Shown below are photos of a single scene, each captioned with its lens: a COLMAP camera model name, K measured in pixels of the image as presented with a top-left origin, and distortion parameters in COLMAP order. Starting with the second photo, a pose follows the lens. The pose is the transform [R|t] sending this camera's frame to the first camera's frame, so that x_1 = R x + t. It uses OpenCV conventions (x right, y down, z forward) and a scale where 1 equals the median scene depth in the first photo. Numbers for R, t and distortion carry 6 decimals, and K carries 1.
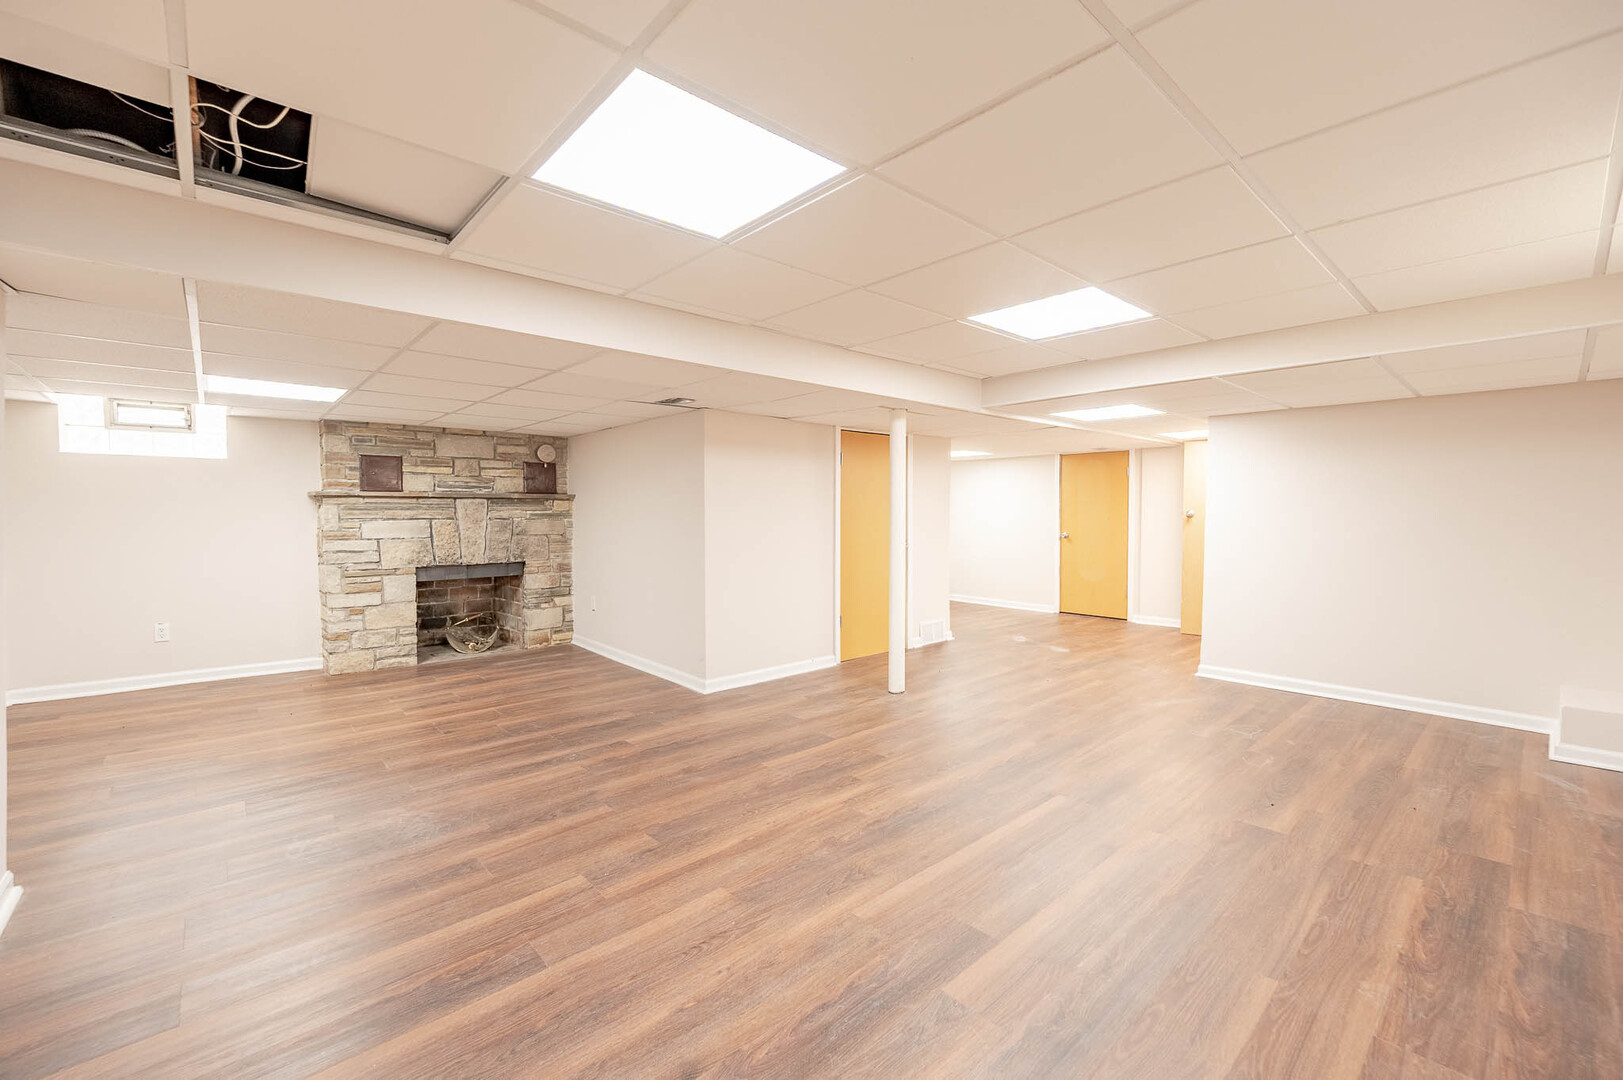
lens RADIAL K [[647.9, 0, 812.9], [0, 647.9, 531.9], [0, 0, 1]] dist [0.000909, 0.000501]
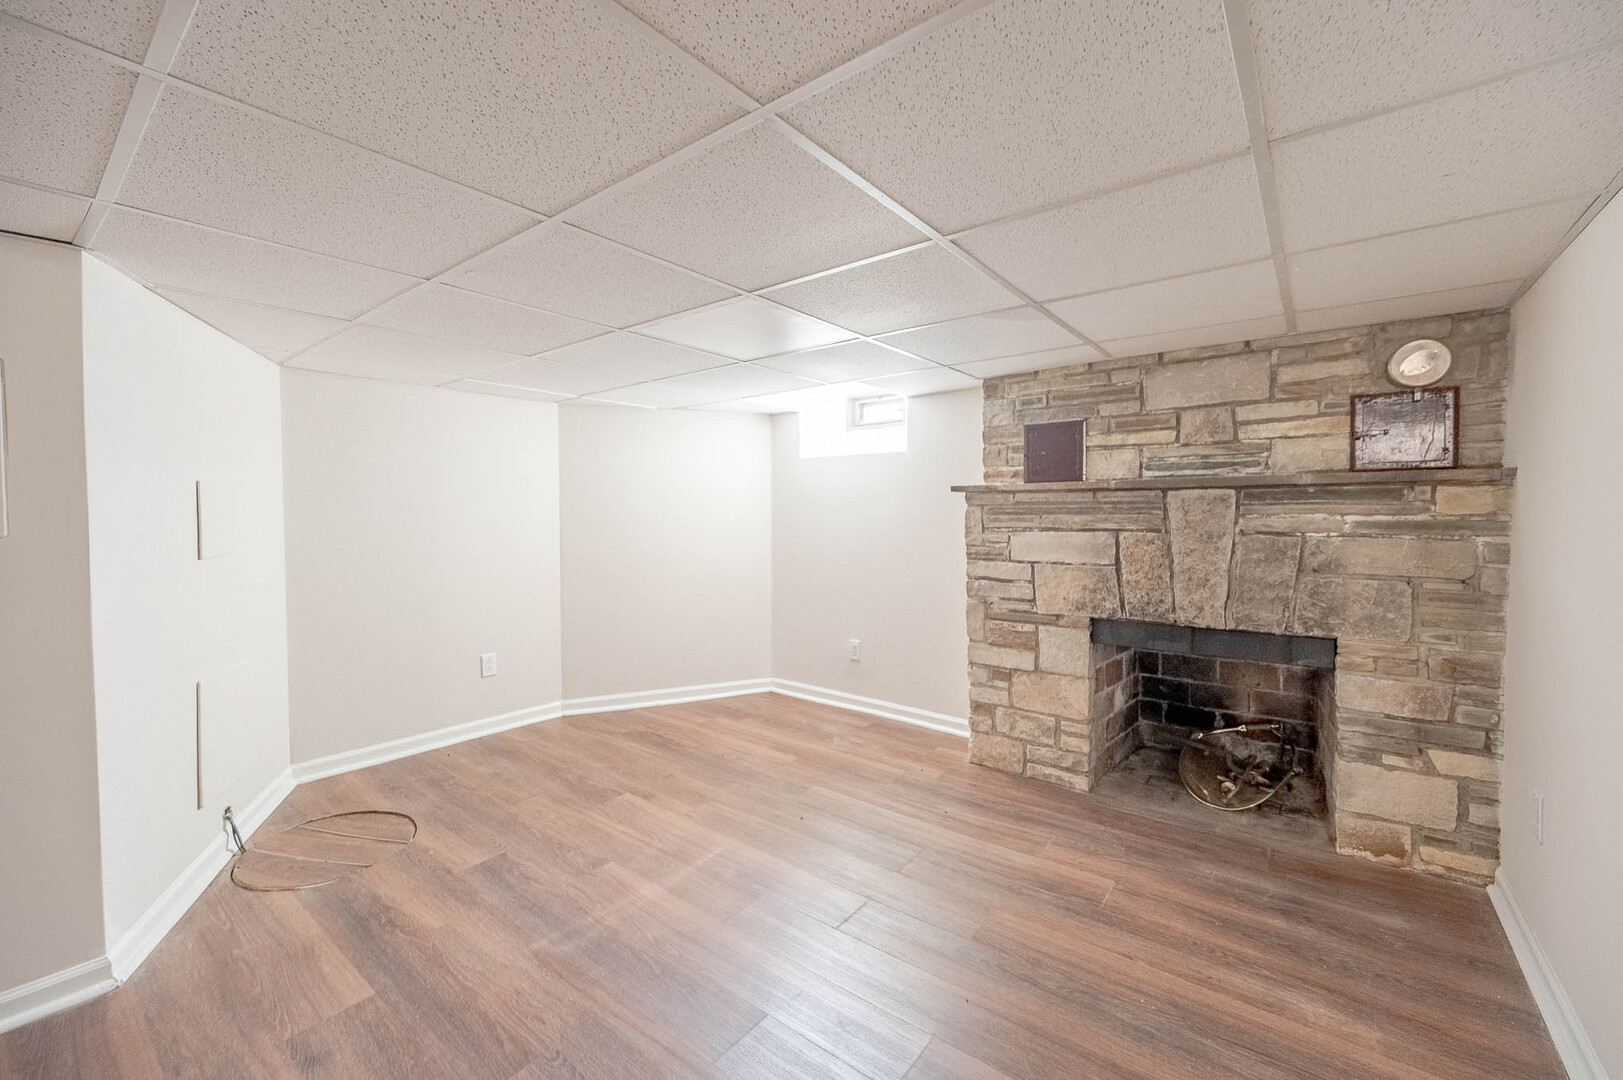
lens RADIAL K [[647.9, 0, 812.9], [0, 647.9, 531.9], [0, 0, 1]] dist [0.000909, 0.000501]
pose [[0.180615, 0.026339, -0.983201, -0.110900], [-0.028546, 0.999361, 0.021528, -0.022433], [0.983140, 0.024178, 0.181251, 0.643341]]
